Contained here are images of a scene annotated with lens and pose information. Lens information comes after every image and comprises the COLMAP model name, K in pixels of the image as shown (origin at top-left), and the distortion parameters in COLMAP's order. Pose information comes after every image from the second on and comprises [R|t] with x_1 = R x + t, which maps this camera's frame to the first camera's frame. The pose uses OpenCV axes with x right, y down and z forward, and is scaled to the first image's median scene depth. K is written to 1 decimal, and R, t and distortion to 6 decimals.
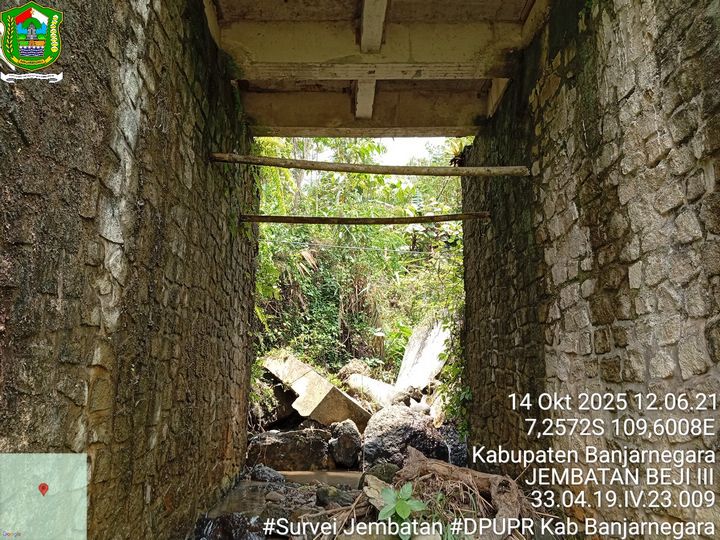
lens RADIAL K [[546.2, 0, 360.1], [0, 546.2, 273.3], [0, 0, 1]] dist [0.059853, -0.136089]
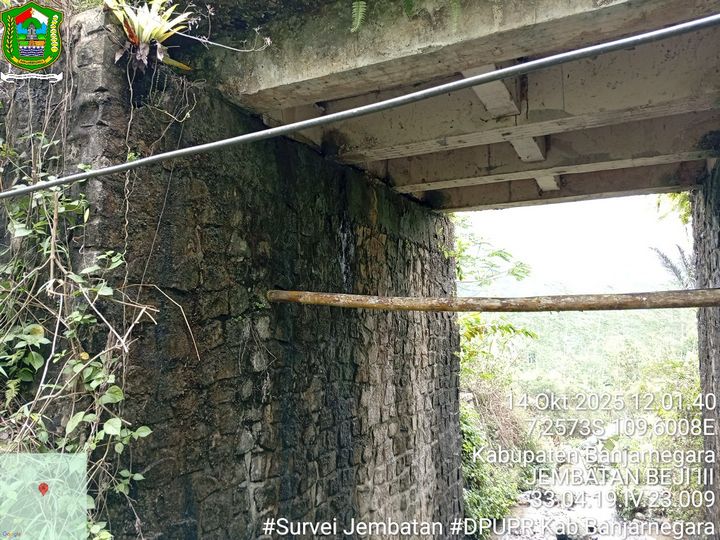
lens RADIAL K [[546.2, 0, 359.5], [0, 546.2, 271.6], [0, 0, 1]] dist [0.059853, -0.136089]
pose [[-0.875337, 0.049115, 0.481012, -0.170719], [-0.096390, 0.957133, -0.273141, 0.026398], [-0.473808, -0.285455, -0.833079, 1.878937]]
